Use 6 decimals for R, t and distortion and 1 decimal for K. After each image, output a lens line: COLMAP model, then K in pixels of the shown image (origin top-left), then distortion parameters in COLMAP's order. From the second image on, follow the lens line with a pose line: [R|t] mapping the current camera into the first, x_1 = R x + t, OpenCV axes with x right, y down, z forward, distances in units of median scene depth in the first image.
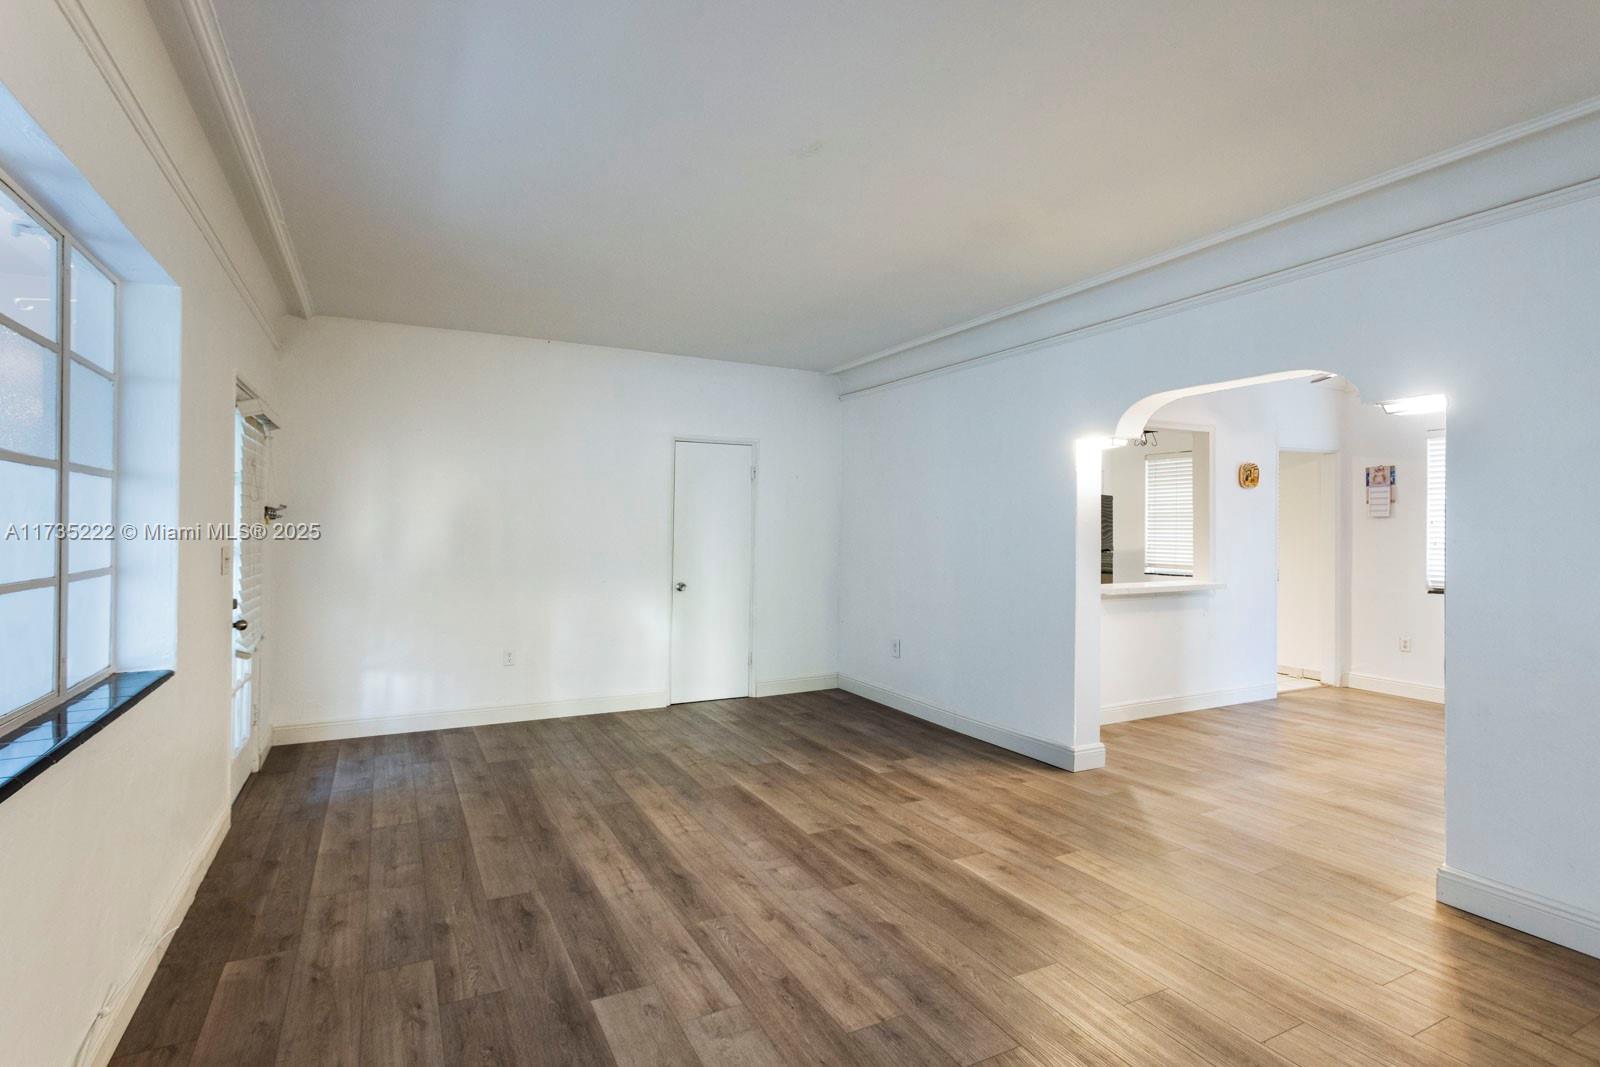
lens RADIAL K [[877.0, 0, 867.3], [0, 877.0, 516.5], [0, 0, 1]] dist [-0.079579, 0.000338]
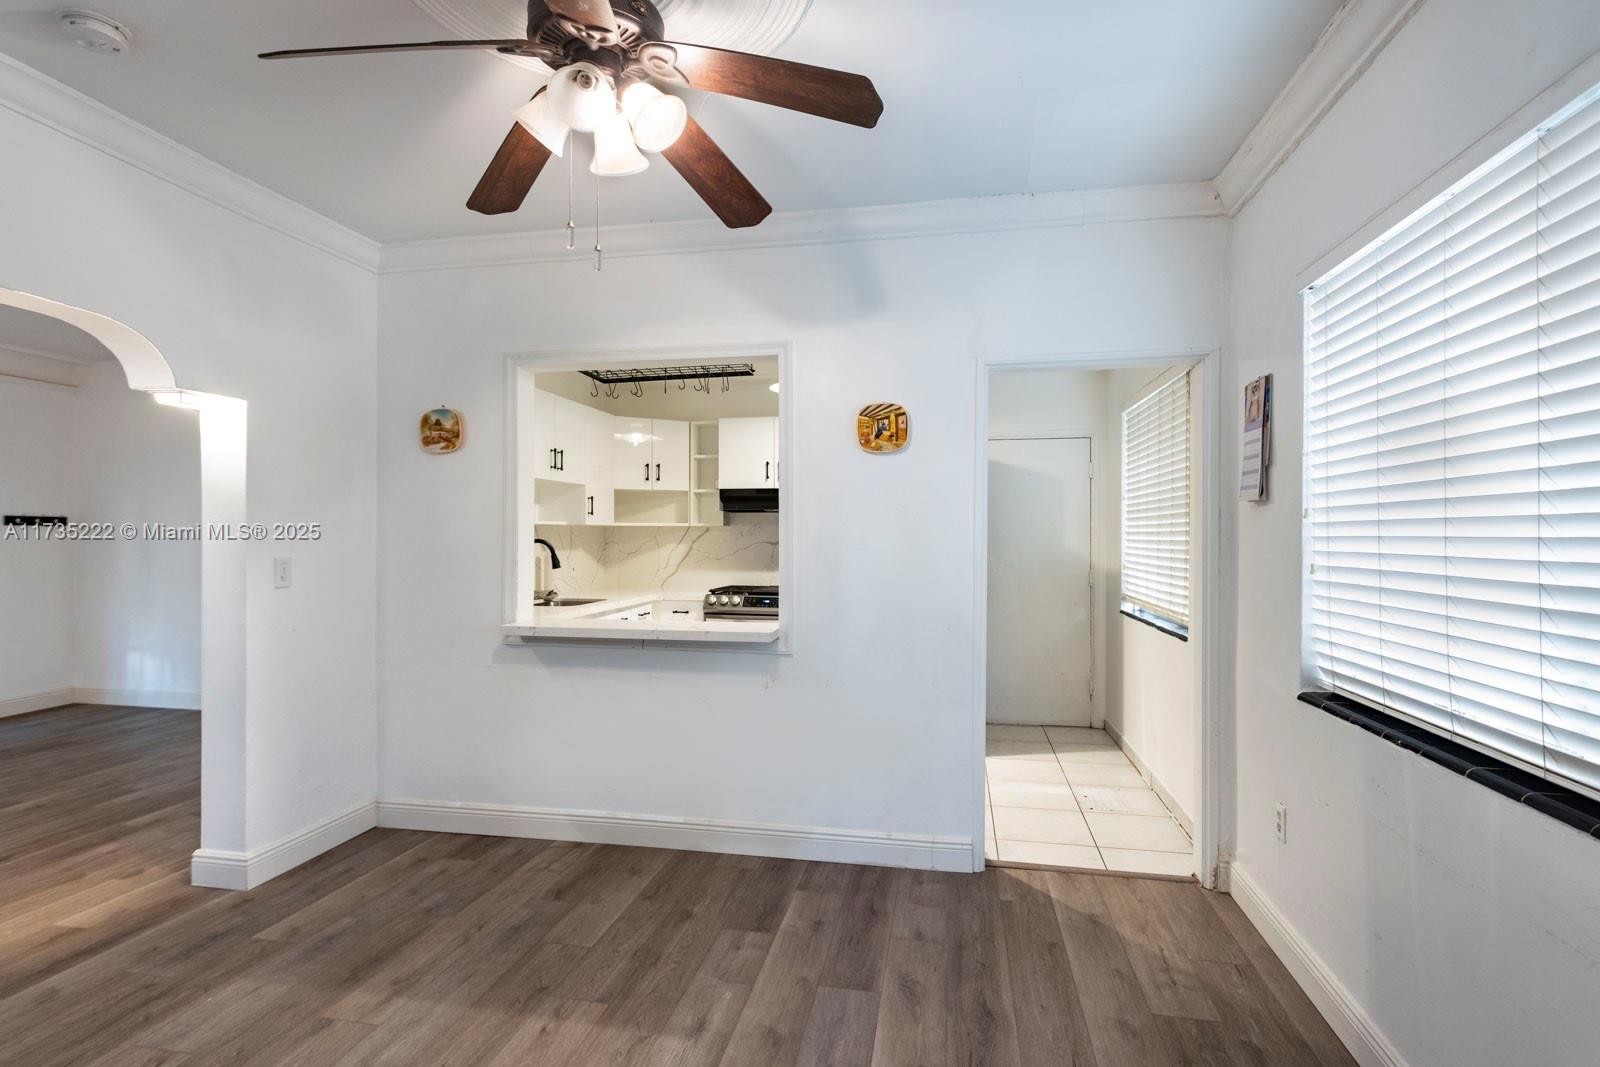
lens RADIAL K [[912.4, 0, 780.9], [0, 912.4, 532.5], [0, 0, 1]] dist [-0.000357, 0.002349]
pose [[0.734387, -0.002390, -0.678727, 1.172829], [0.009774, 0.999927, 0.007054, 0.015506], [0.678661, -0.011814, 0.734357, 0.861548]]
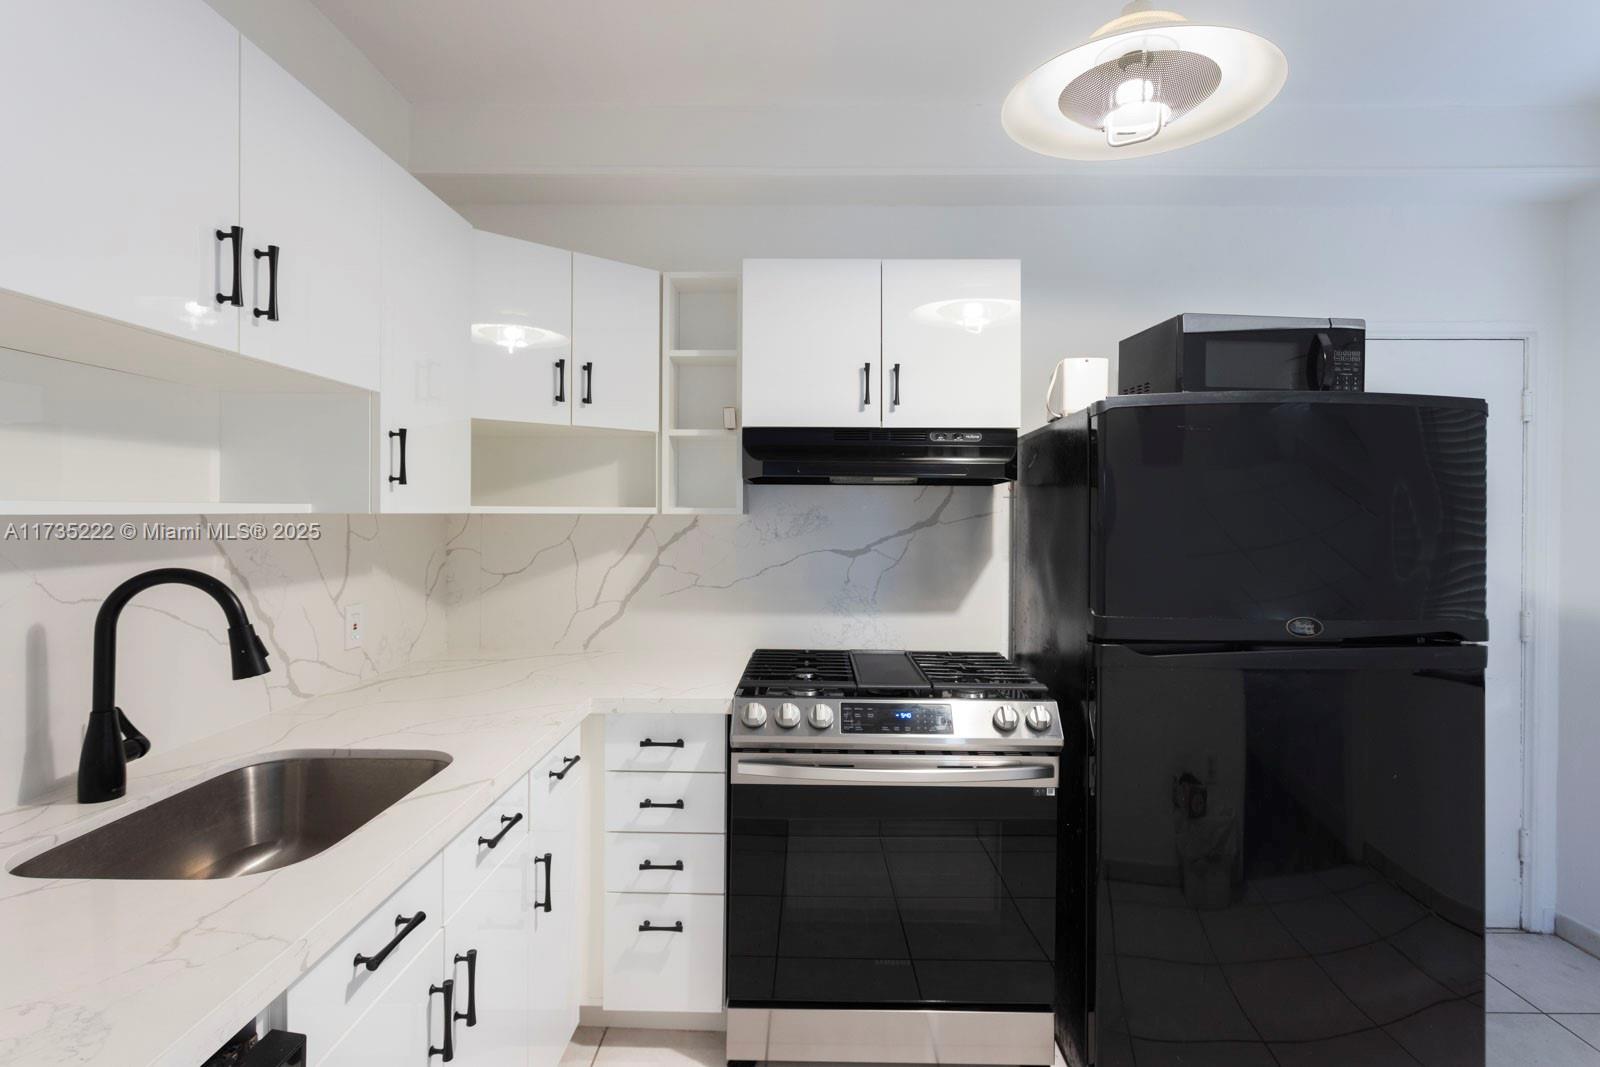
lens RADIAL K [[892.1, 0, 878.1], [0, 892.1, 516.2], [0, 0, 1]] dist [0.001674, 0.000456]
pose [[0.883291, 0.004670, -0.468802, 0.474002], [0.002984, 0.999874, 0.015582, 0.005829], [0.468815, -0.015162, 0.883166, 1.378216]]
